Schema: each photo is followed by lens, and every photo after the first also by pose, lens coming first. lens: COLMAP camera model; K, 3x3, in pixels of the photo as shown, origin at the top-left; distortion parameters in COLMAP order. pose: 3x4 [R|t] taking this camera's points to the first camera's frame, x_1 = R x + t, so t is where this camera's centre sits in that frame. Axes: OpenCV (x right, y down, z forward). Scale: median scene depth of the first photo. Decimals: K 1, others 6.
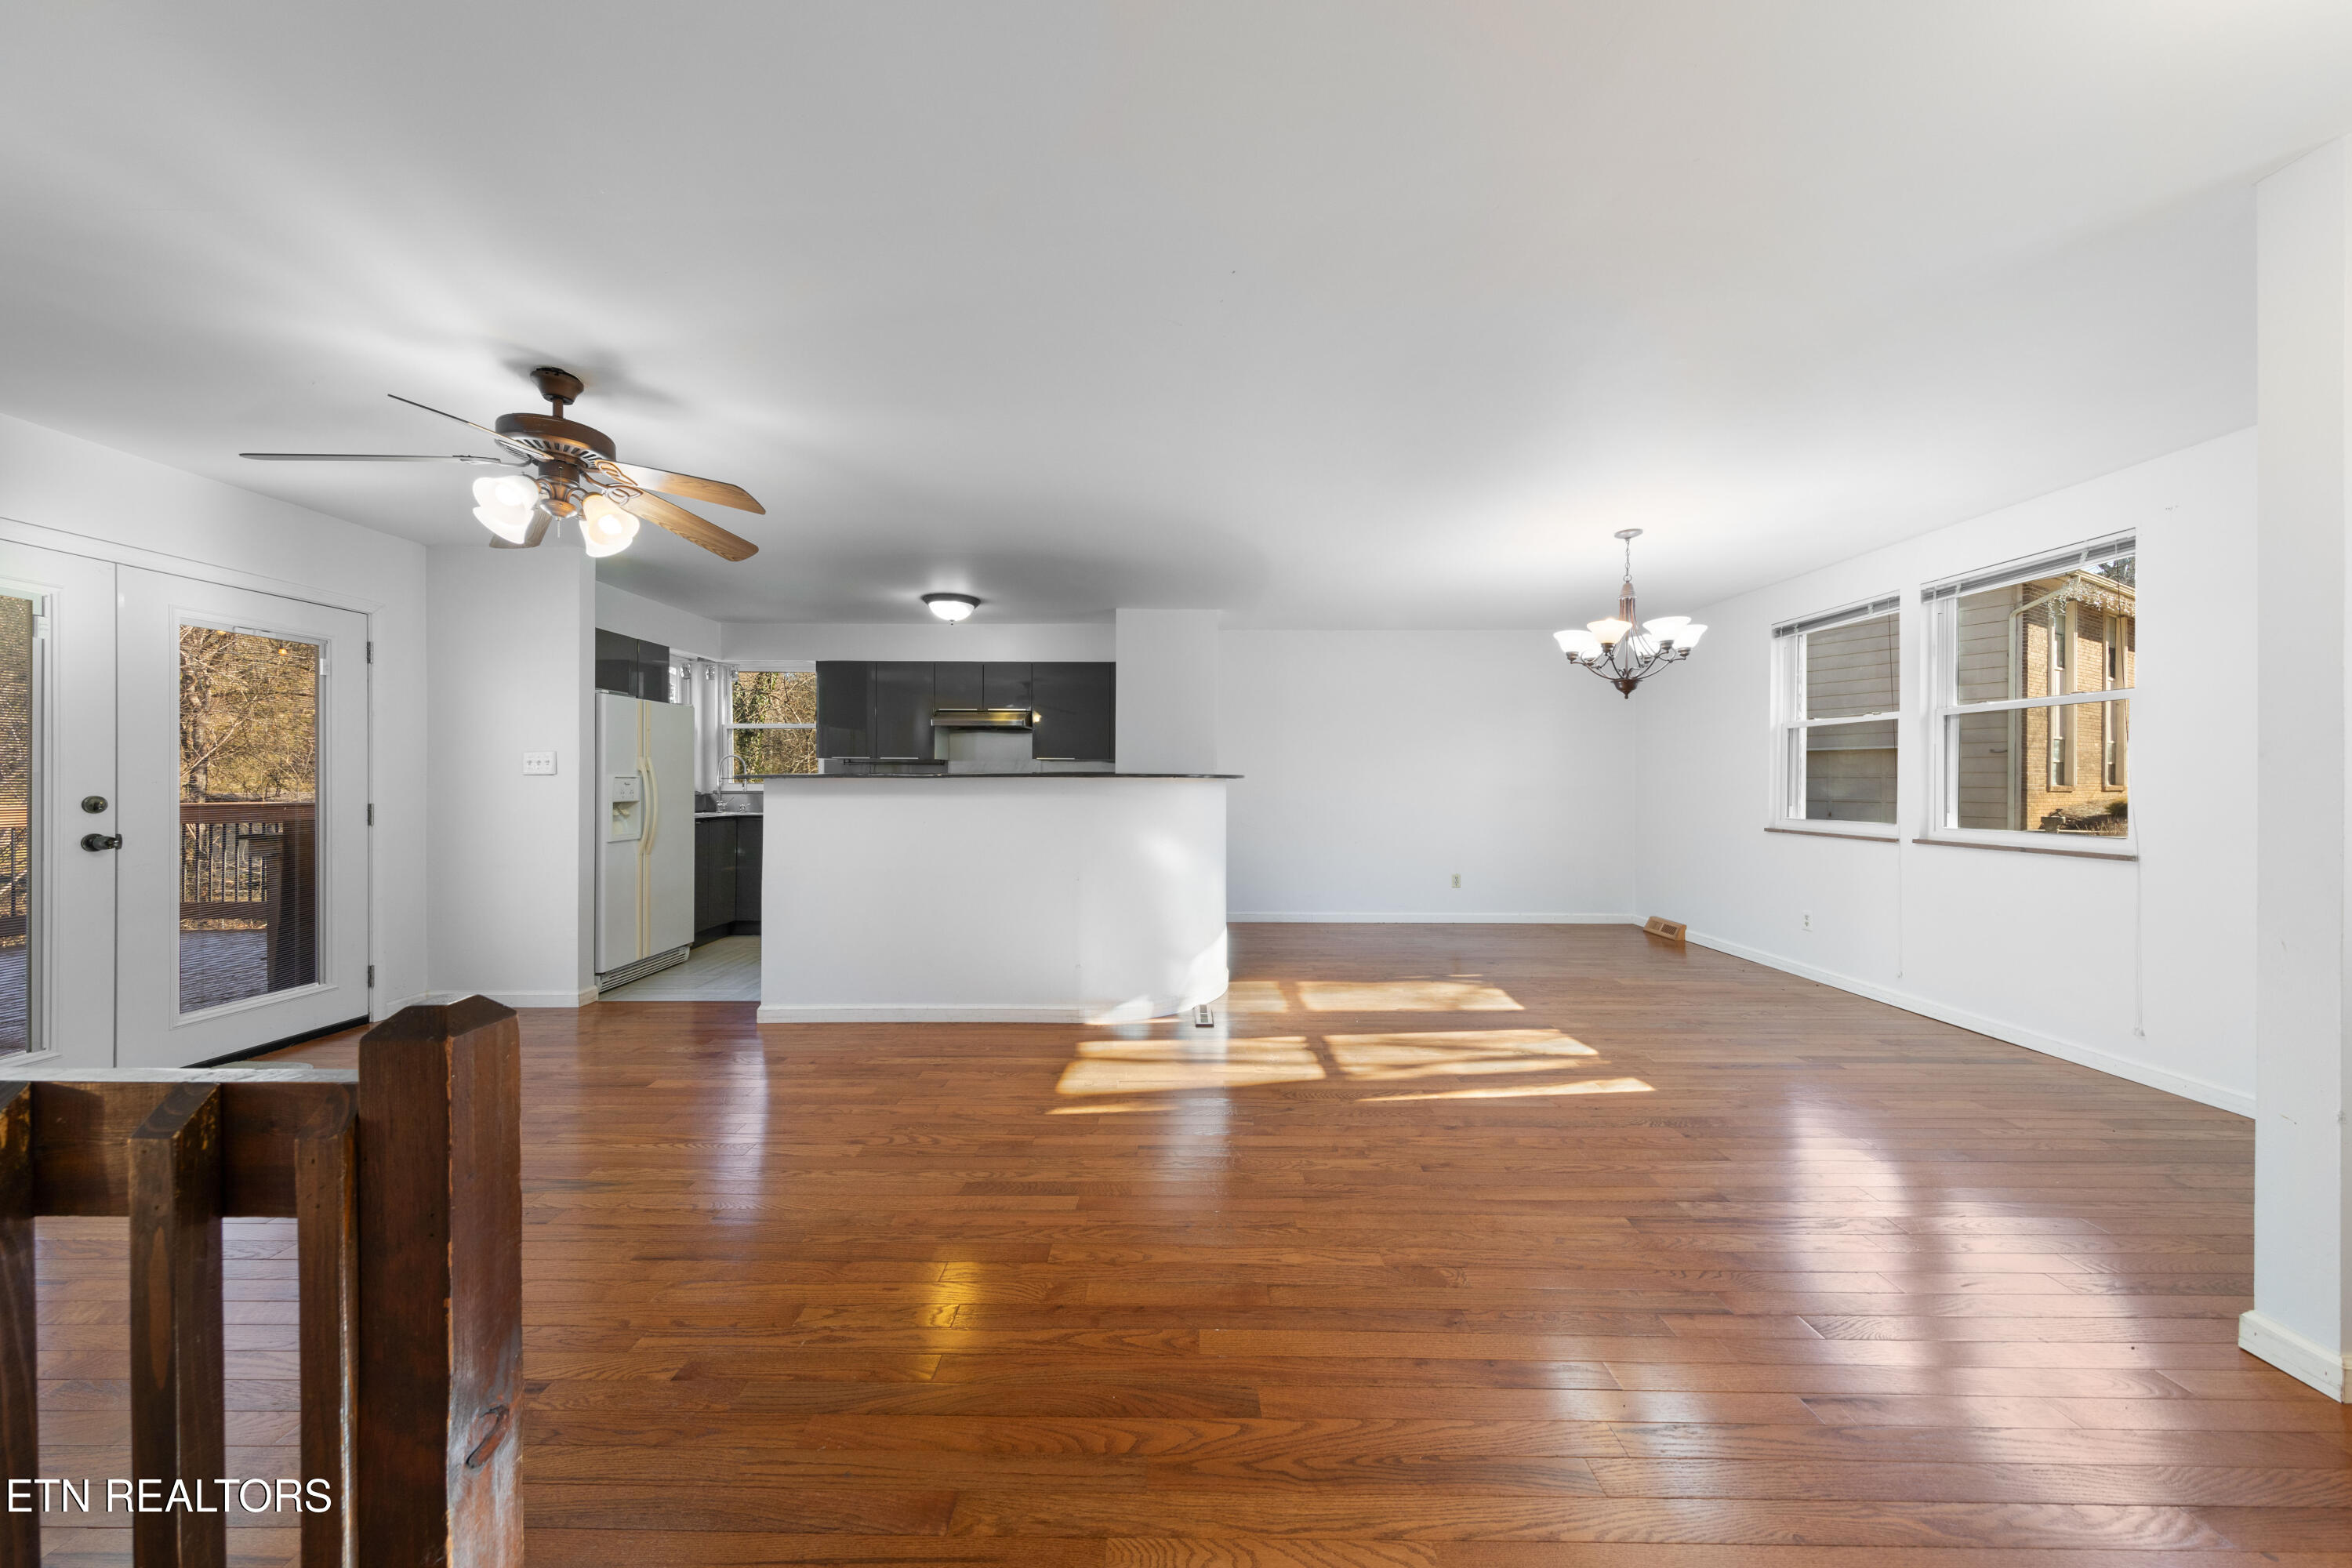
lens RADIAL K [[776.2, 0, 1169.3], [0, 776.2, 785.6], [0, 0, 1]] dist [0.004941, -0.000033]
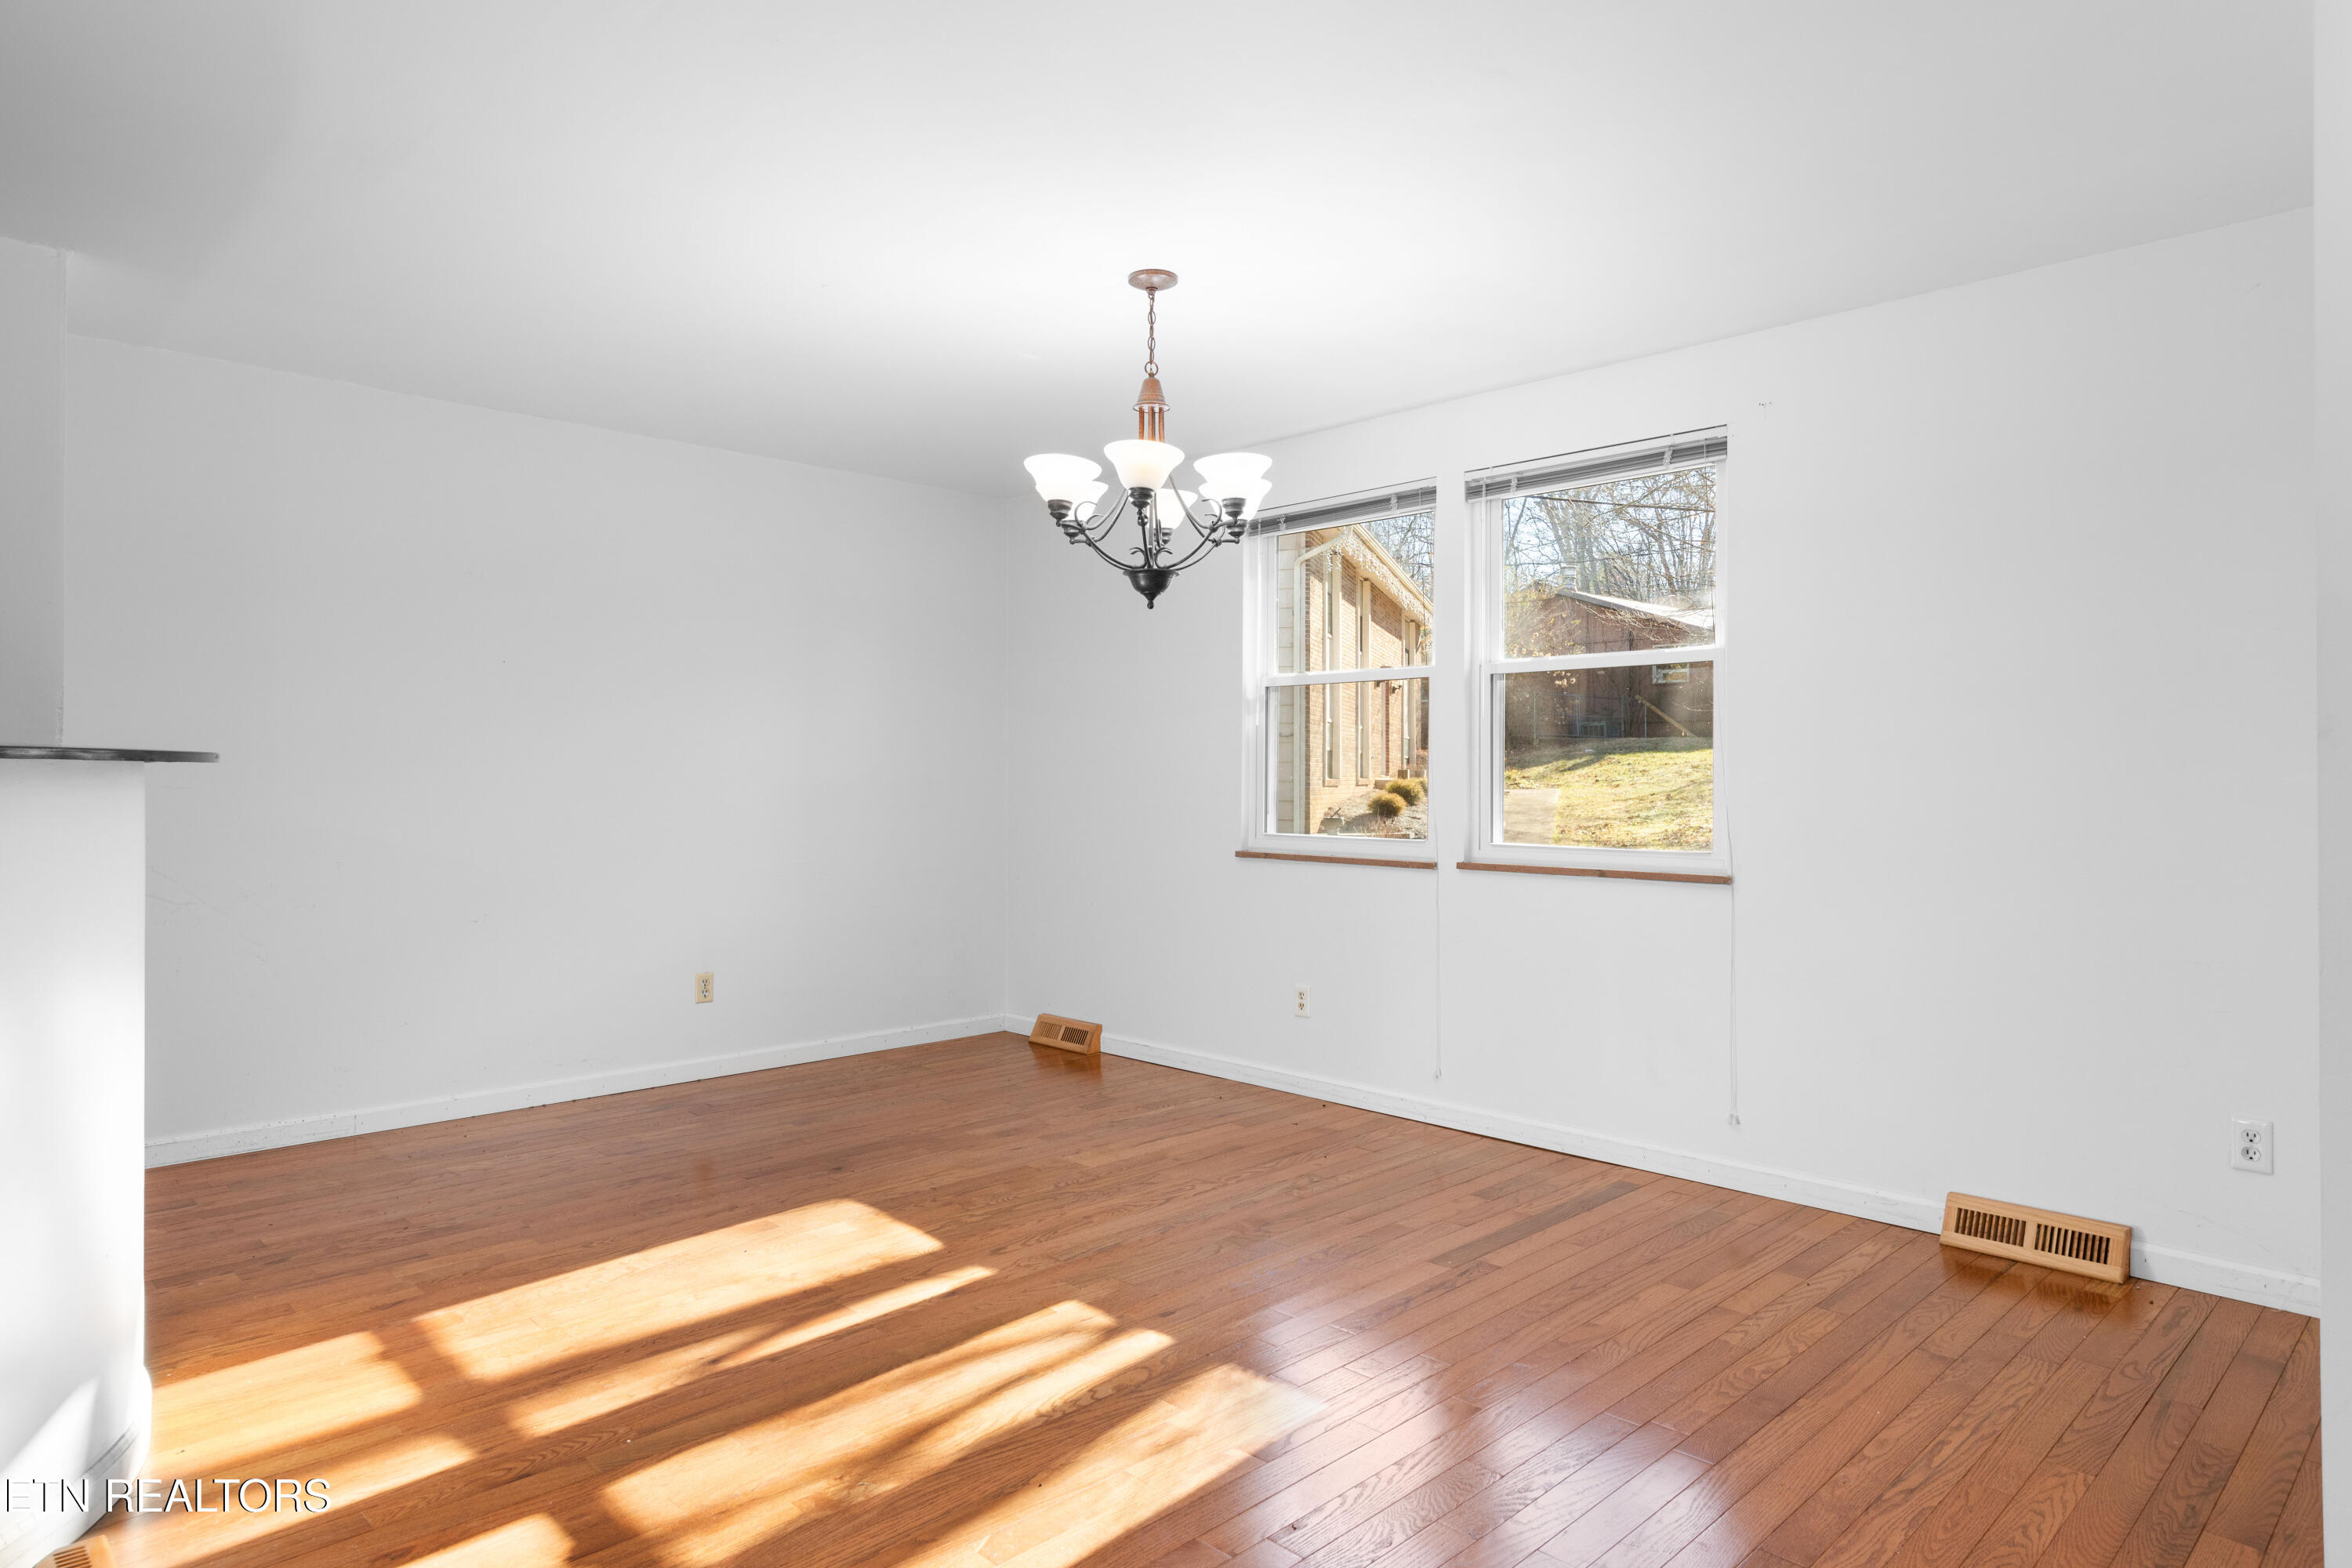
lens RADIAL K [[1389.1, 0, 1164.9], [0, 1389.1, 765.2], [0, 0, 1]] dist [0.000647, 0.003044]
pose [[0.708180, 0.004992, 0.706014, -0.033317], [0.003027, 0.999944, -0.010106, -0.001414], [-0.706025, 0.009294, 0.708126, 0.337766]]
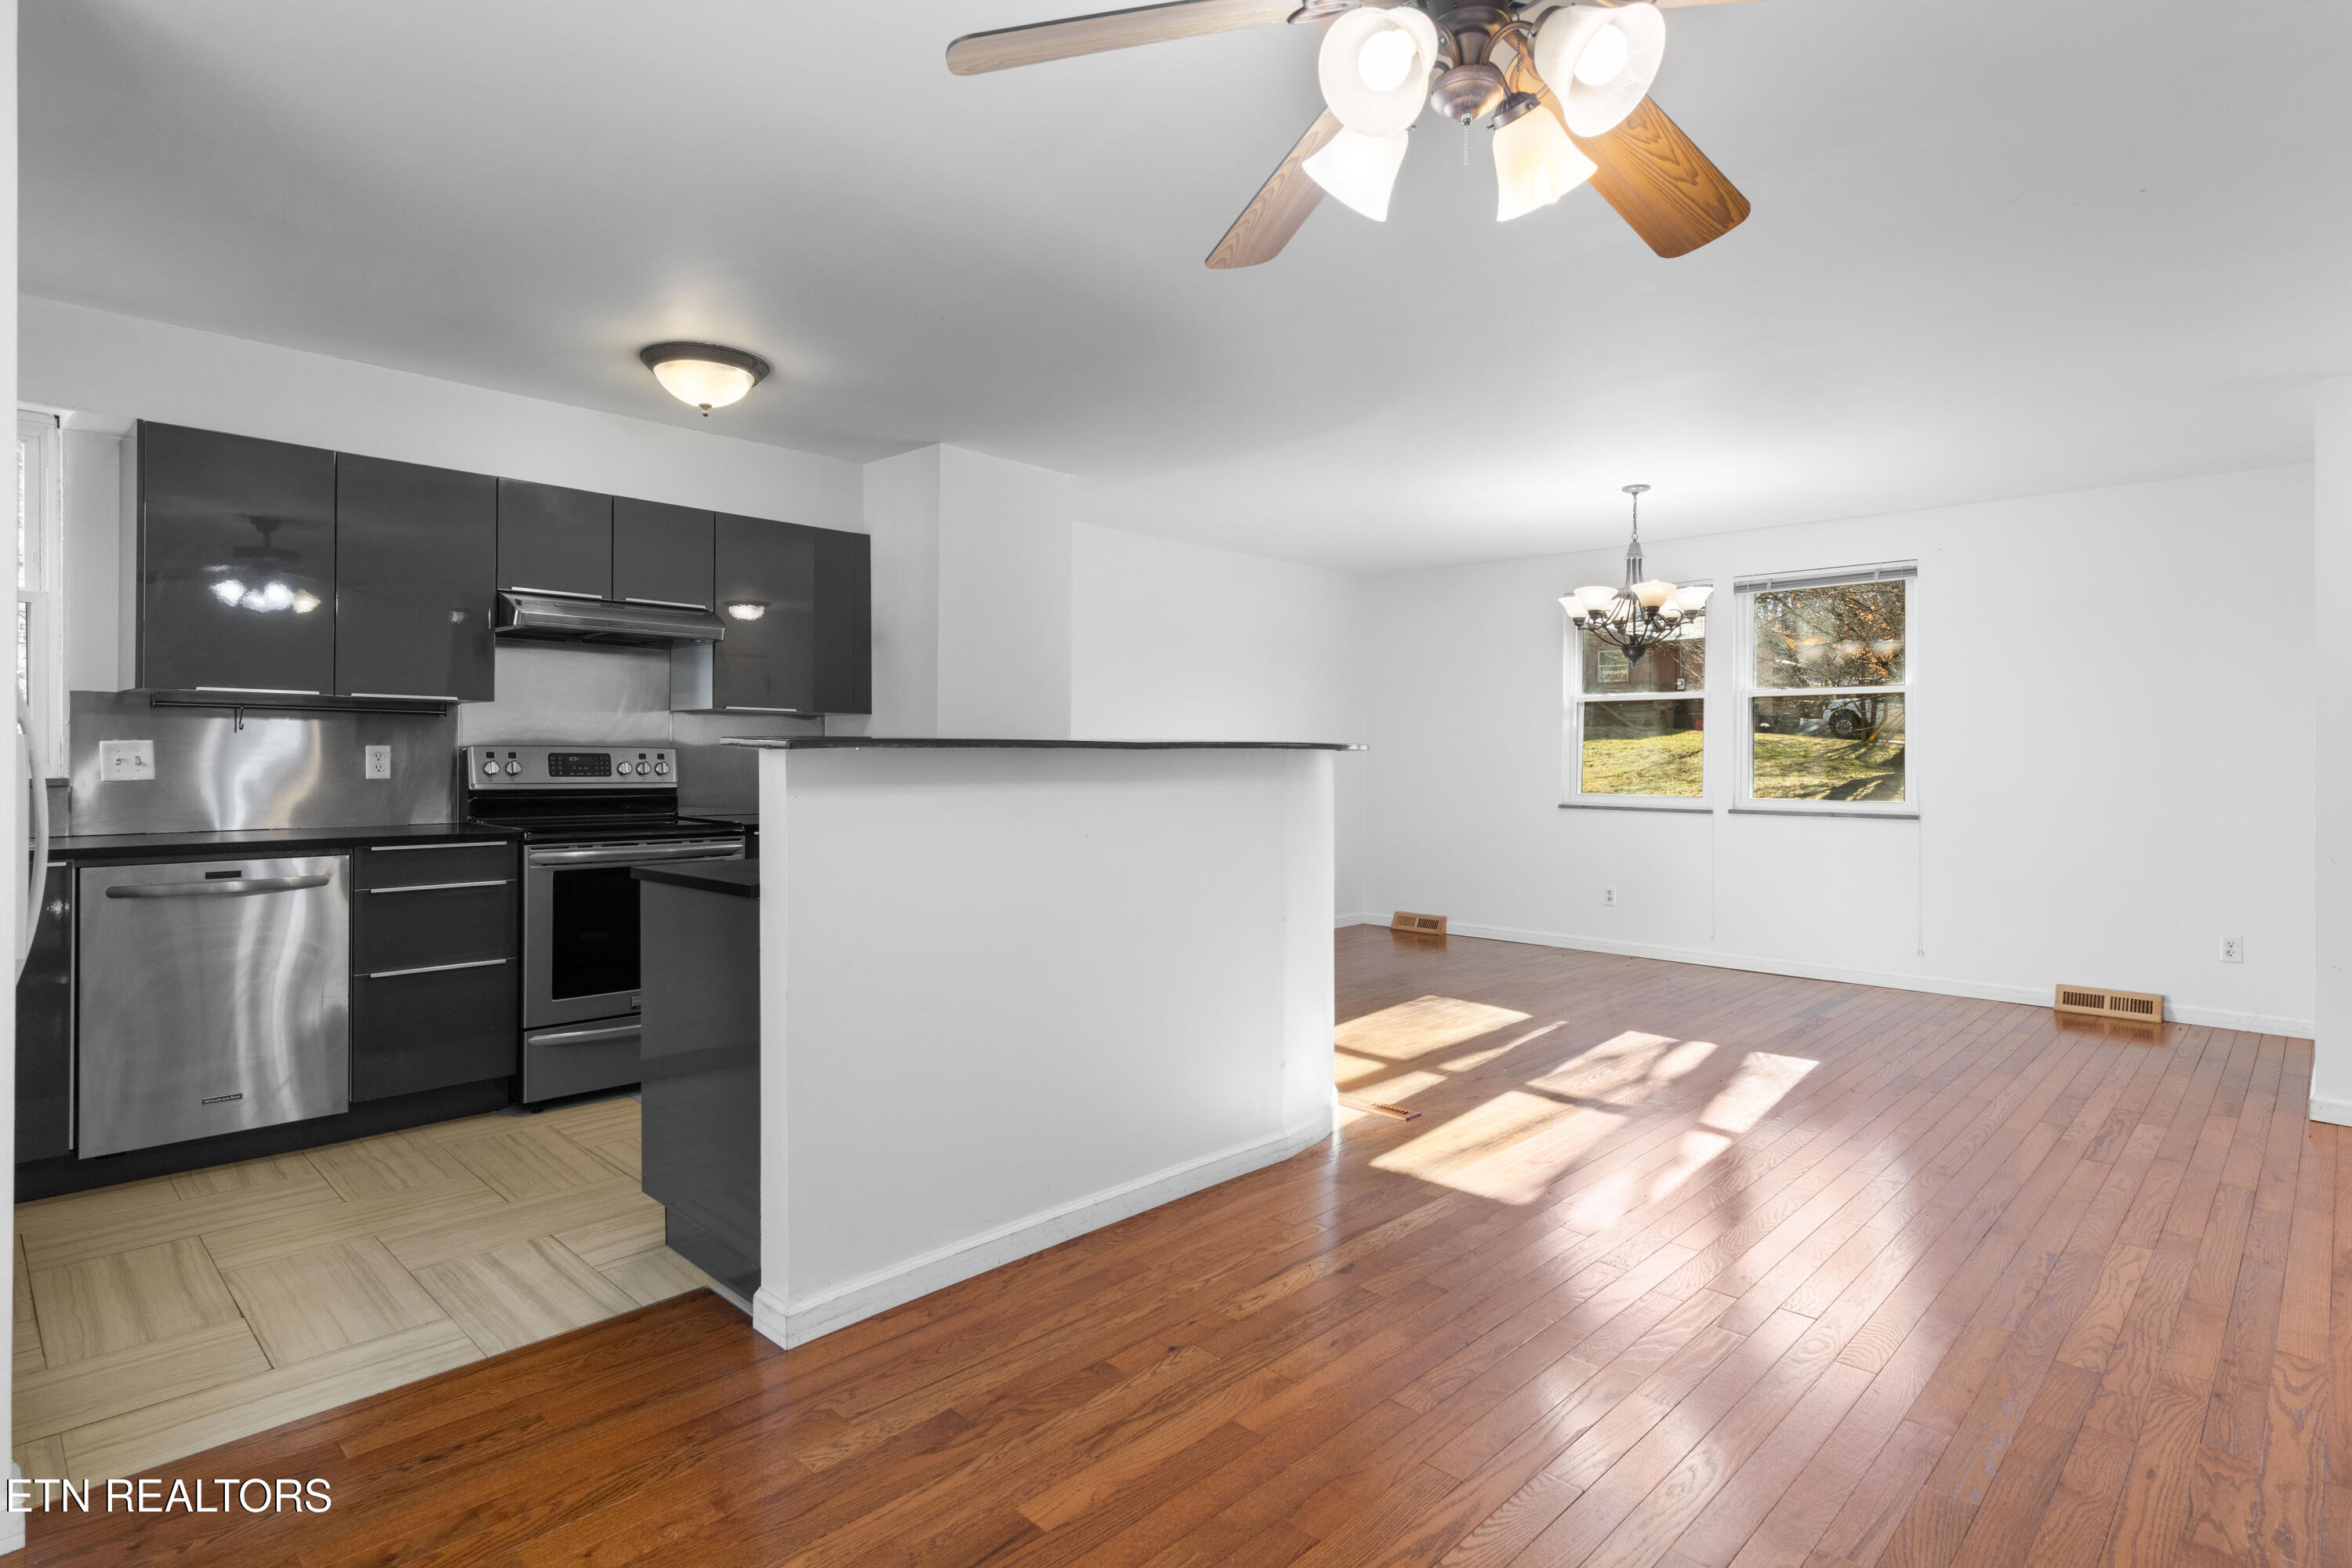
lens RADIAL K [[1203.1, 0, 1154.6], [0, 1203.1, 753.0], [0, 0, 1]] dist [0.000365, -0.000655]
pose [[0.696628, 0.003224, 0.717425, -0.776446], [0.001116, 0.999984, -0.005578, -0.001640], [-0.717431, 0.004686, 0.696613, 0.387302]]
